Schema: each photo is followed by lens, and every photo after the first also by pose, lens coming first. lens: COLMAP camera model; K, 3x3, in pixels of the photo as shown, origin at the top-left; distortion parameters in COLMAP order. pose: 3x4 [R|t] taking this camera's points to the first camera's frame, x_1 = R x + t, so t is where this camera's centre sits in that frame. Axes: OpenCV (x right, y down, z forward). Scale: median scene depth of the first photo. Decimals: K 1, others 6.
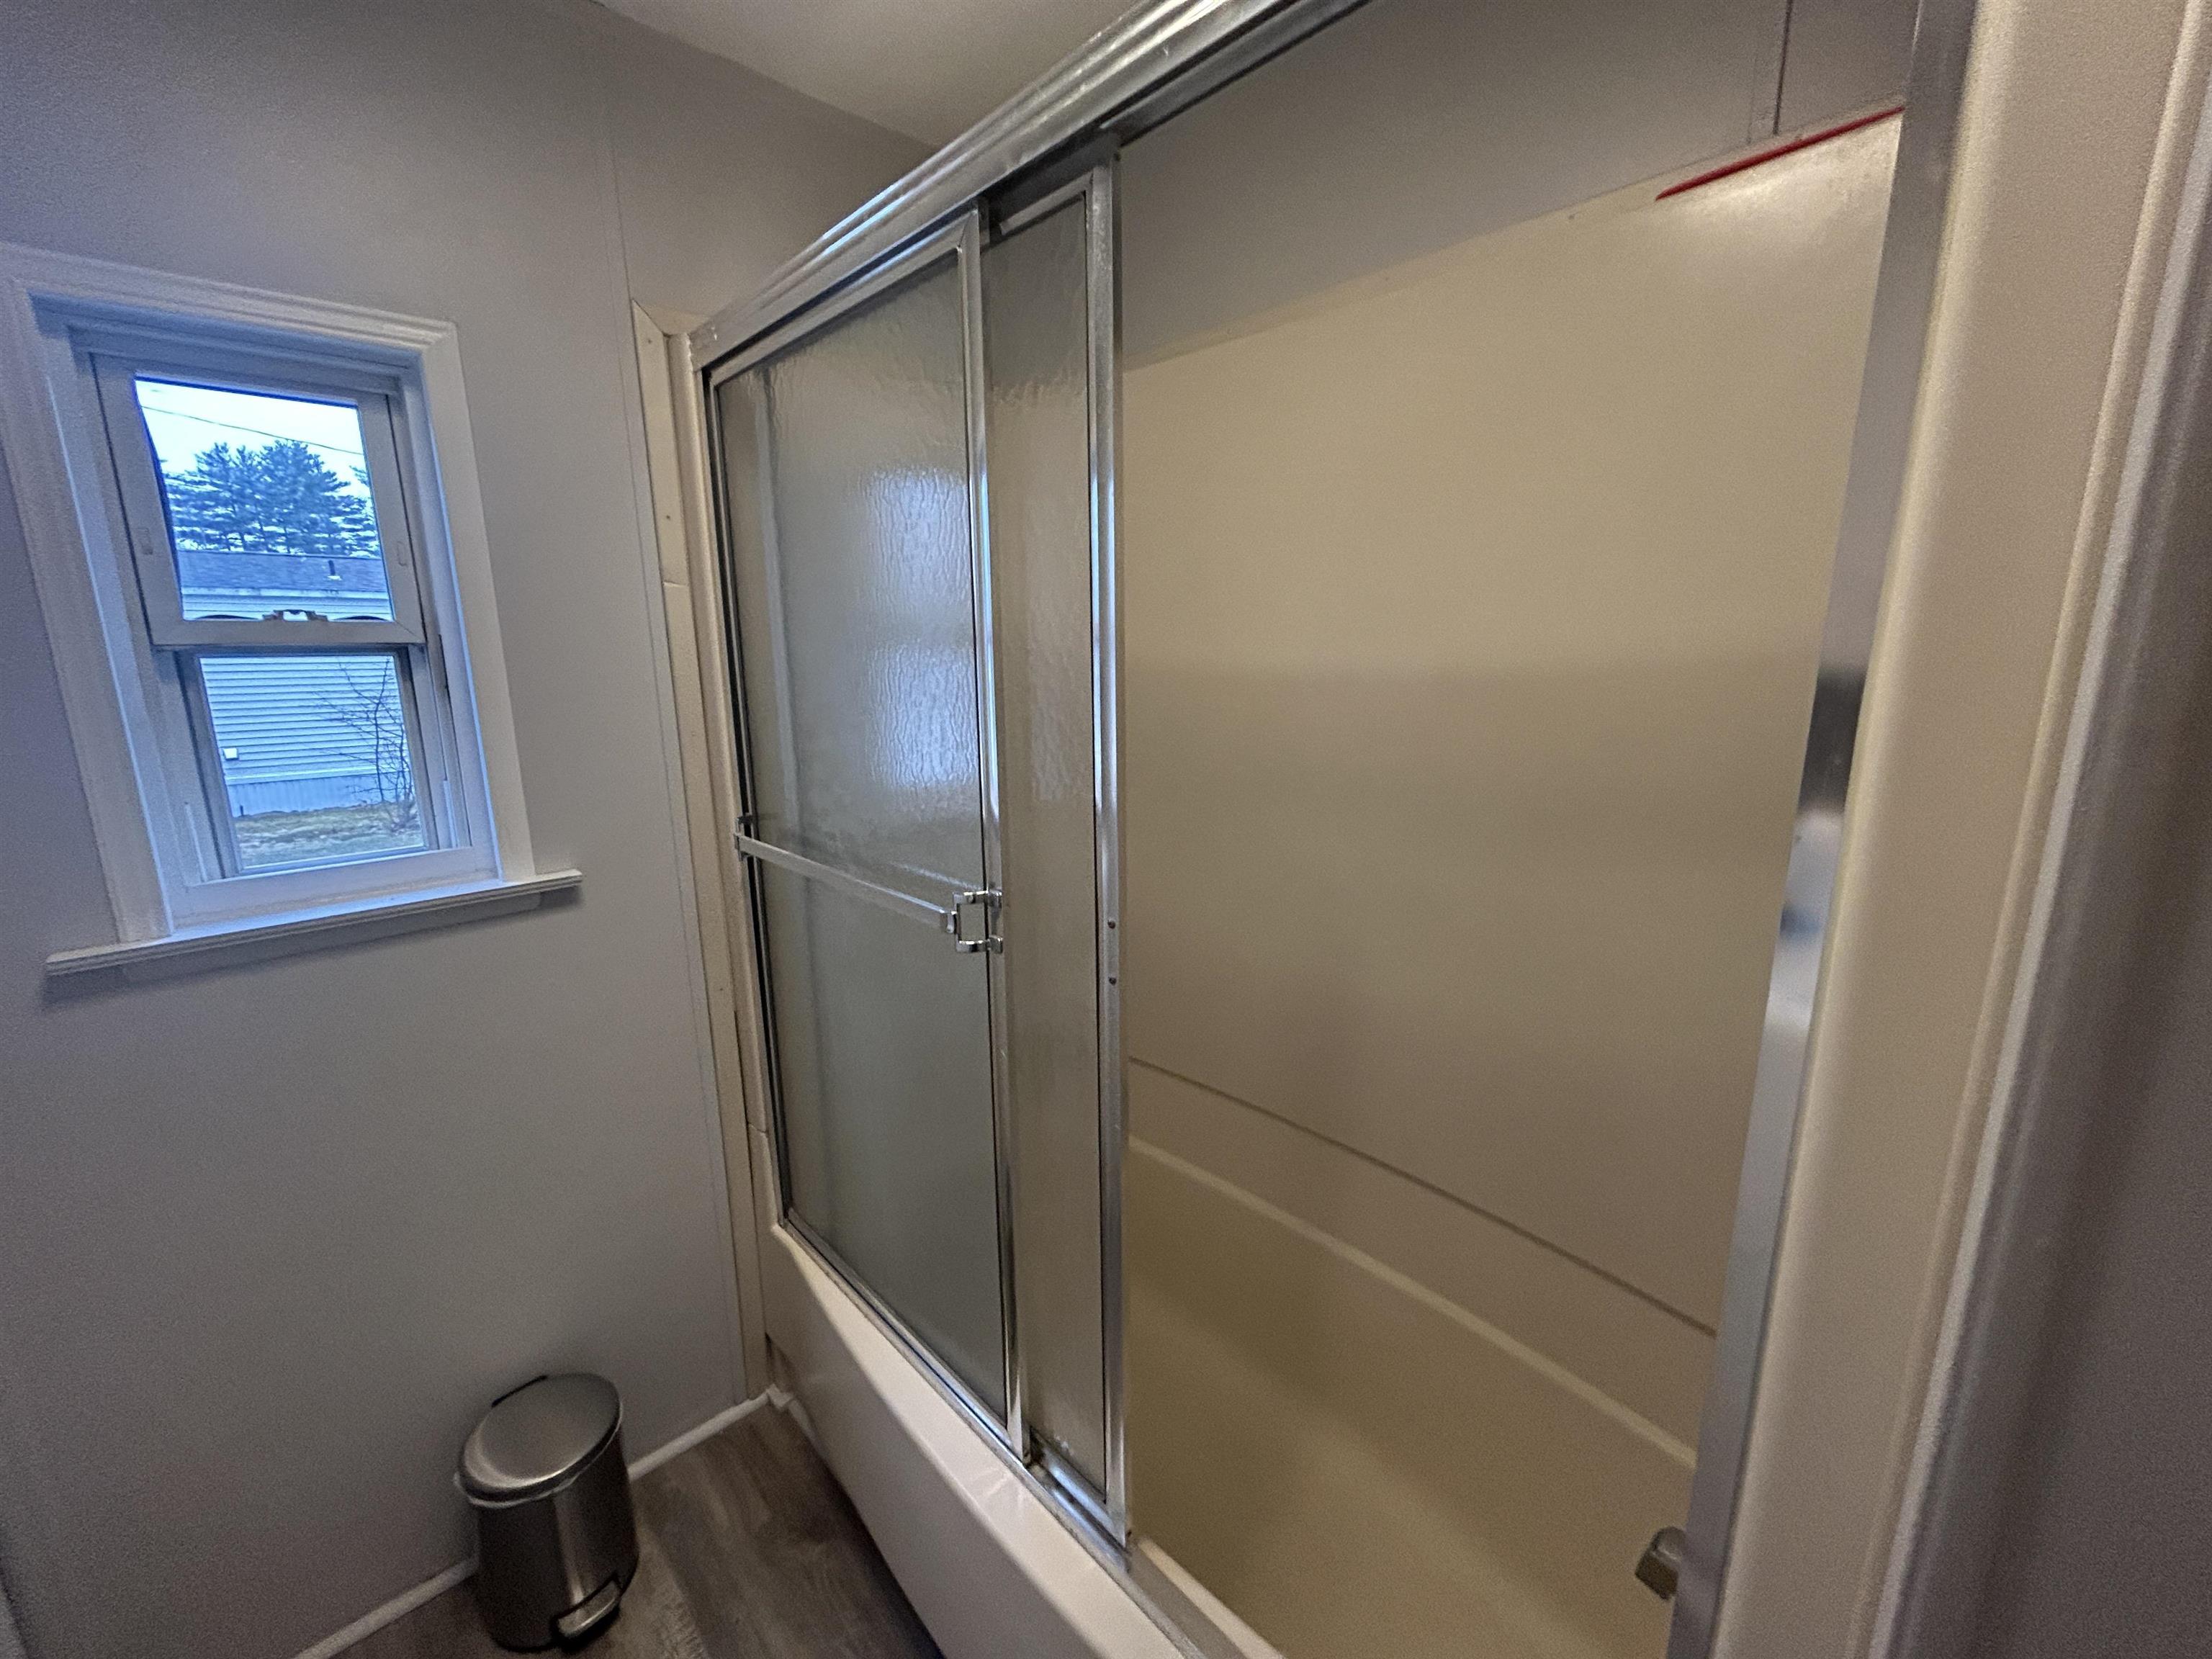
lens RADIAL K [[888.4, 0, 1115.2], [0, 888.4, 815.3], [0, 0, 1]] dist [-0.008891, 0.000203]
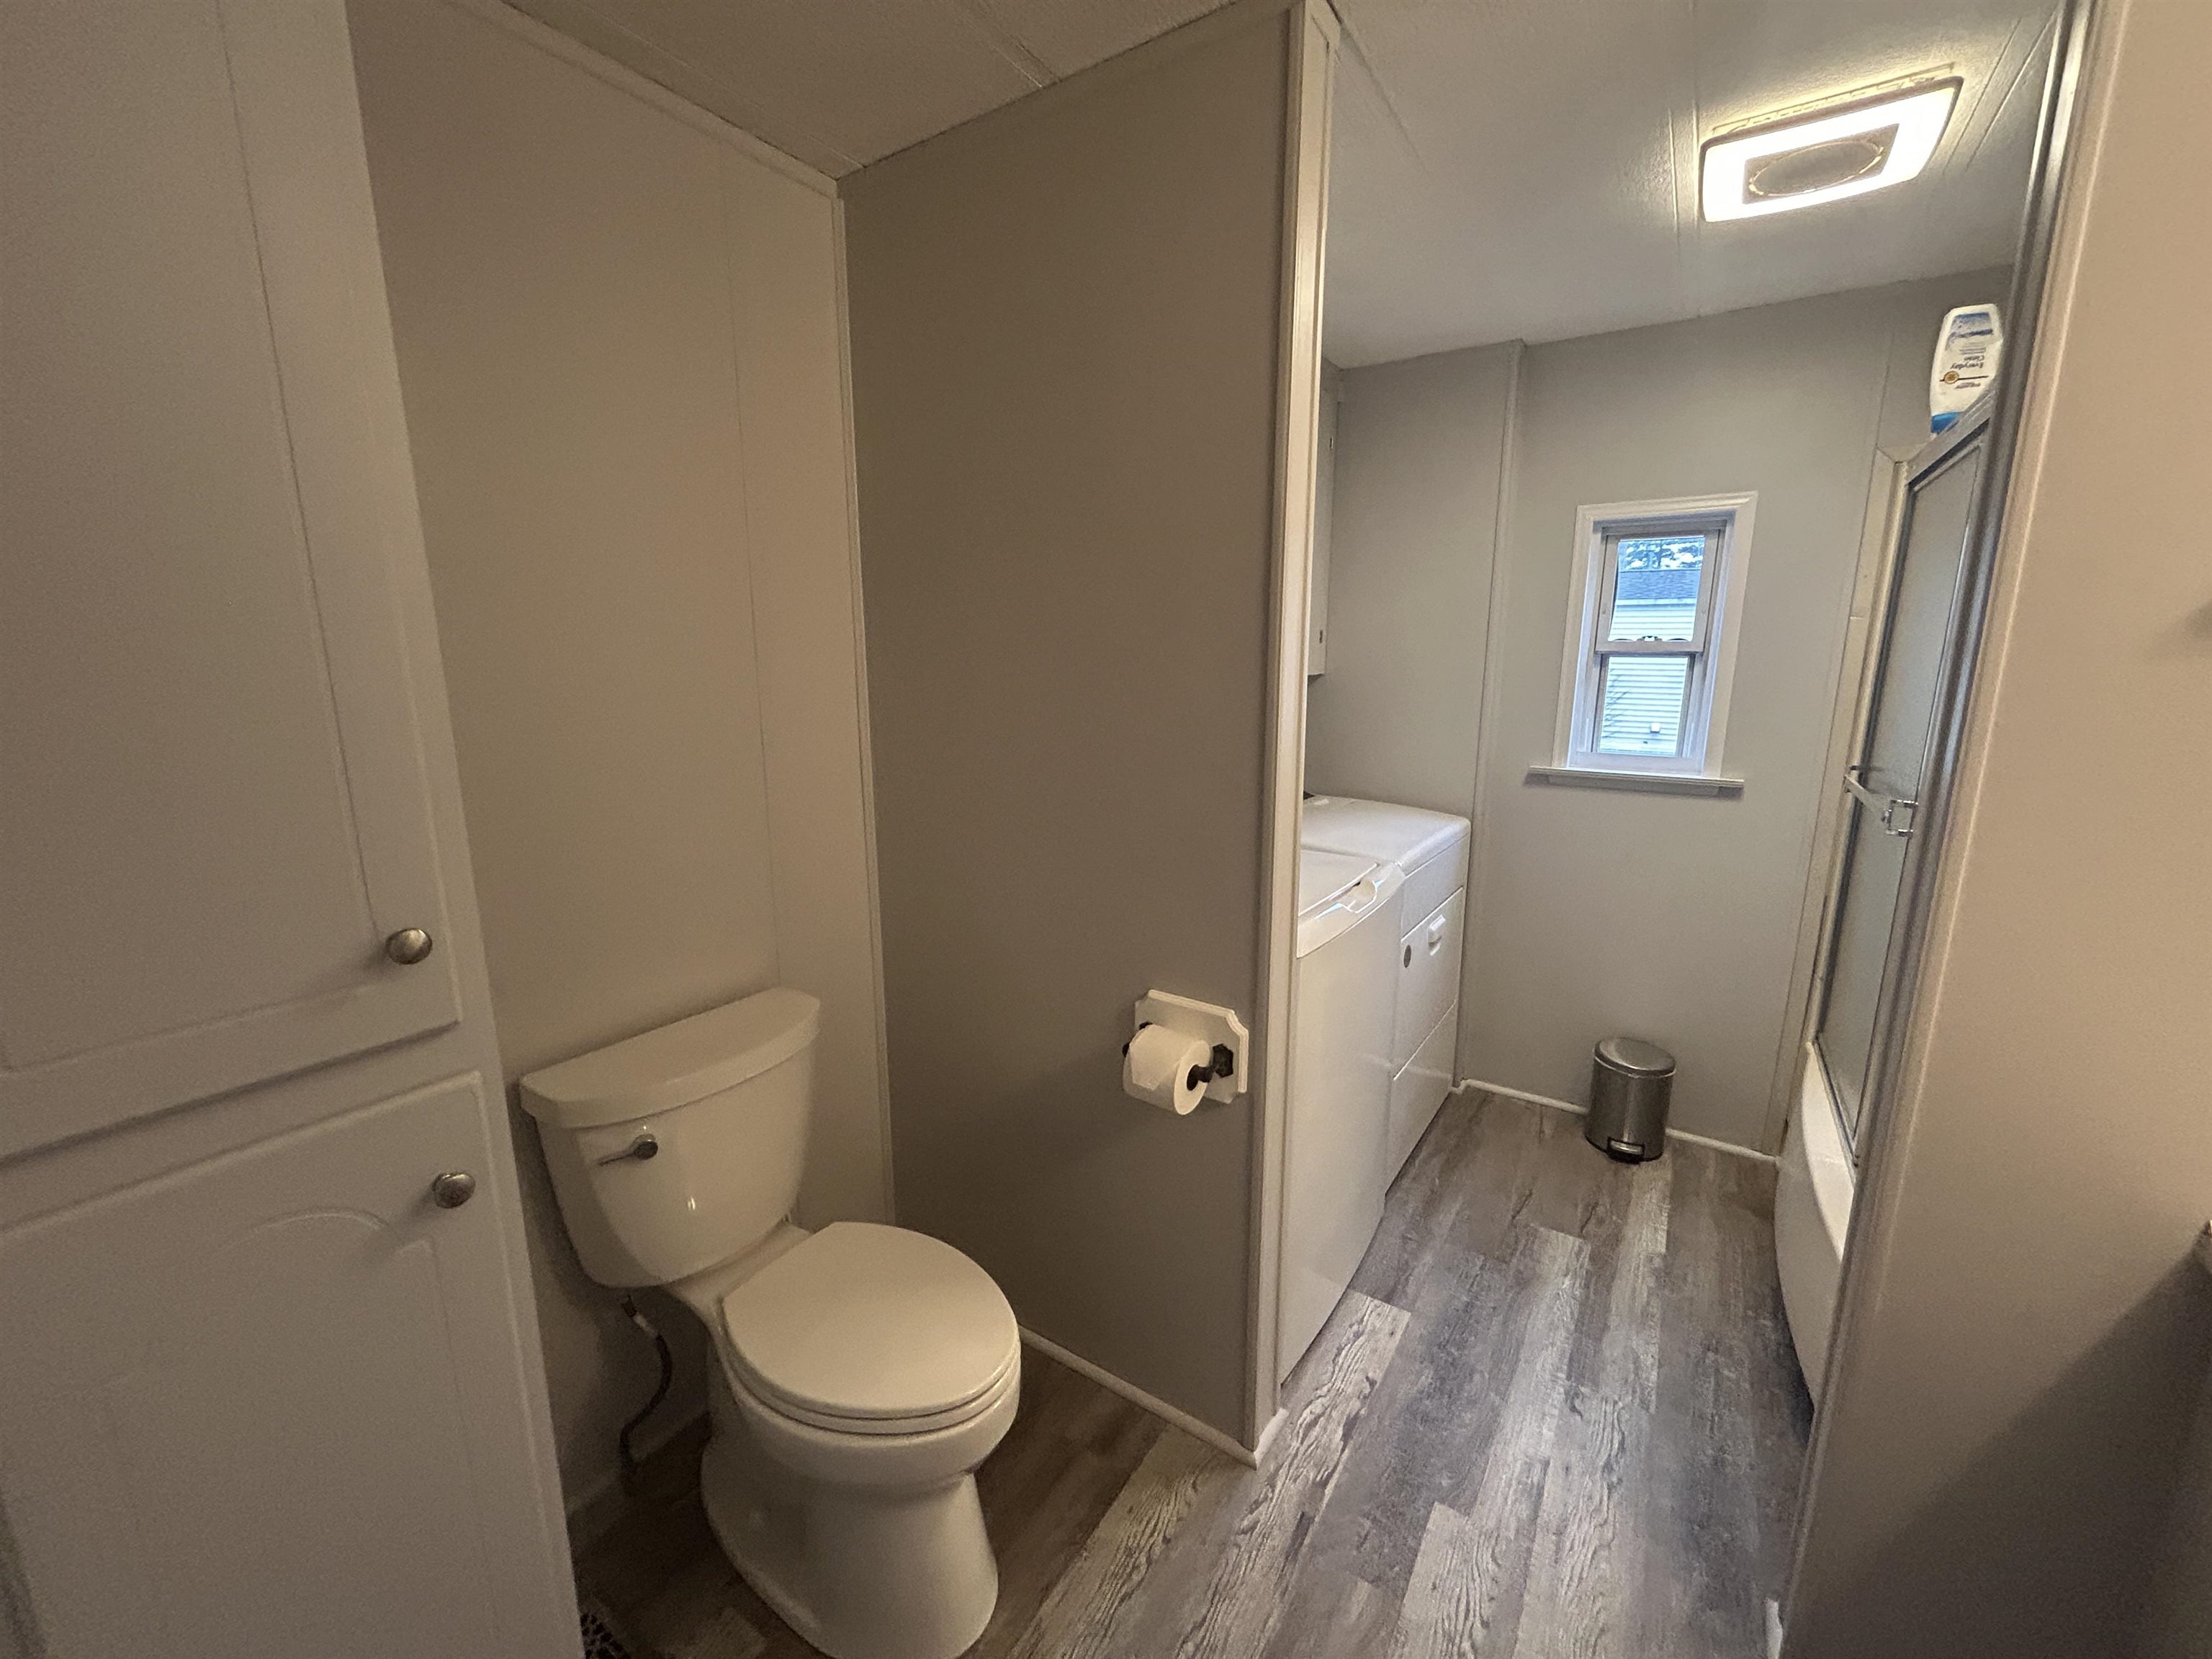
lens RADIAL K [[895.3, 0, 1099.2], [0, 895.3, 826.5], [0, 0, 1]] dist [0.000954, 0.001055]
pose [[0.214496, 0.200572, -0.955909, 0.944545], [-0.195417, 0.967713, 0.159200, 0.131492], [0.956976, 0.152653, 0.246766, -0.745799]]
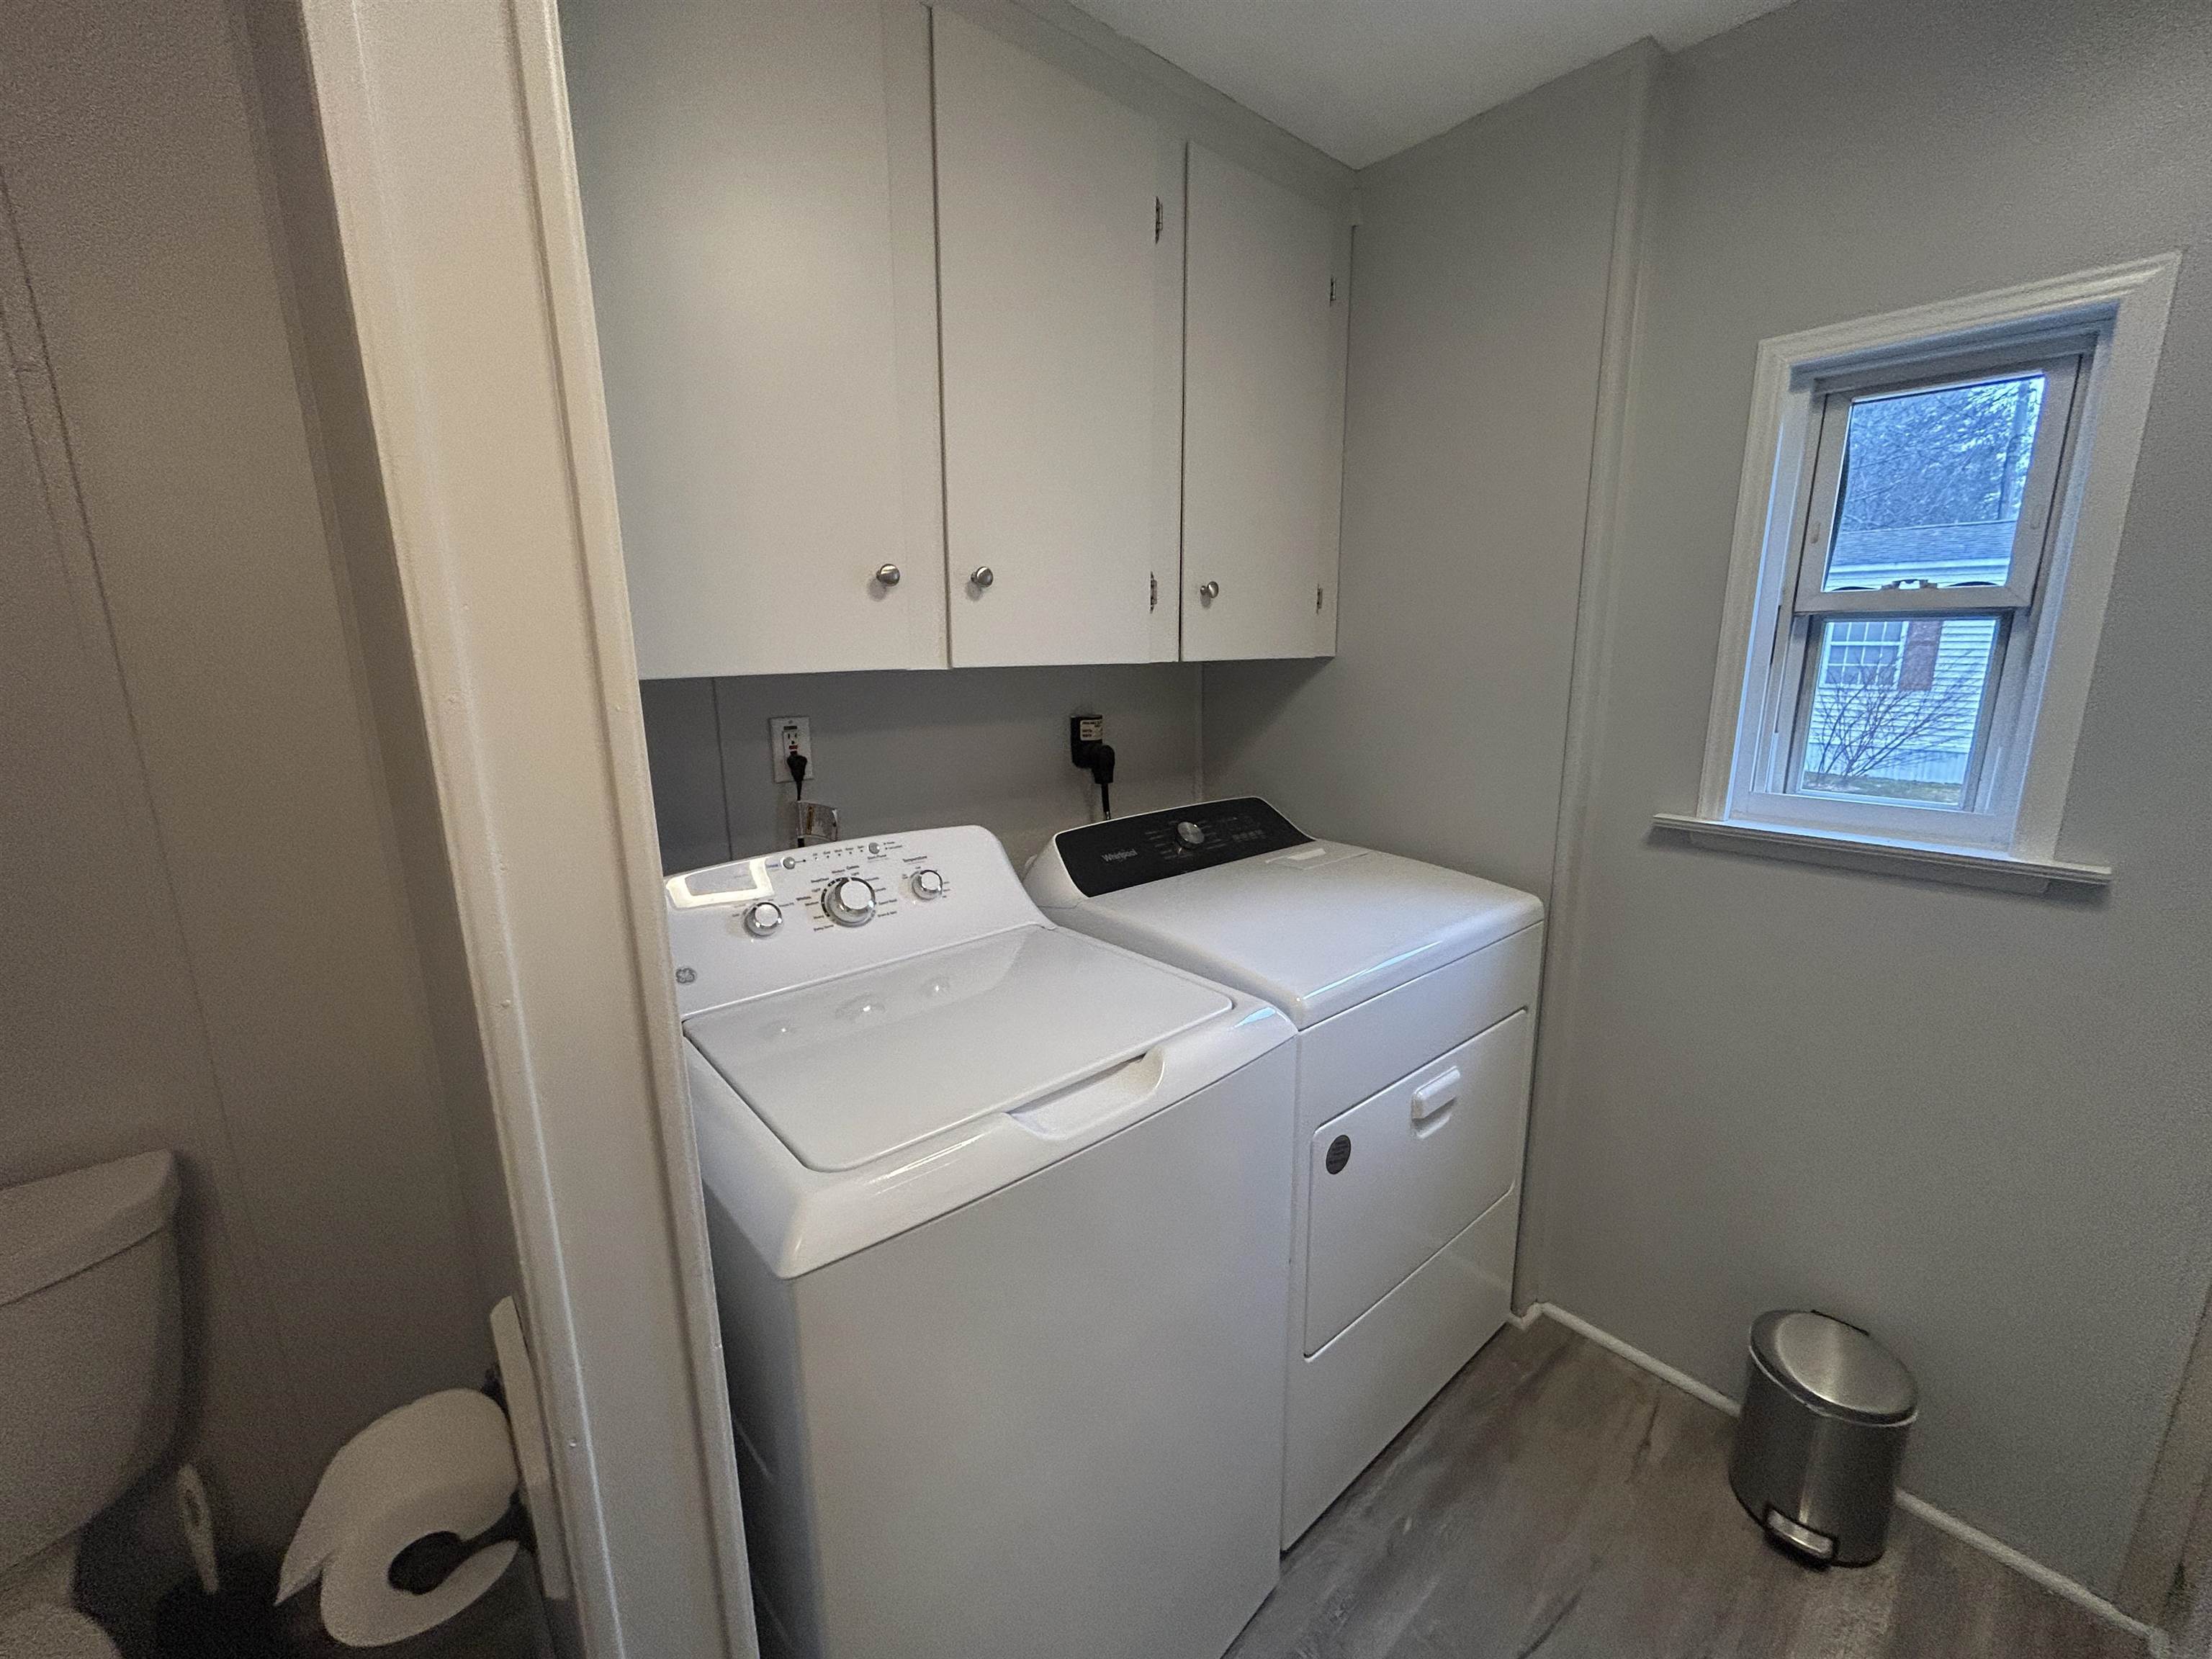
lens RADIAL K [[888.7, 0, 1092.4], [0, 888.7, 825.4], [0, 0, 1]] dist [0.000569, -0.000213]
pose [[-0.046941, 0.217374, -0.974959, 0.306048], [-0.186044, 0.957054, 0.222339, 0.014572], [0.981419, 0.191822, -0.004483, 0.013576]]
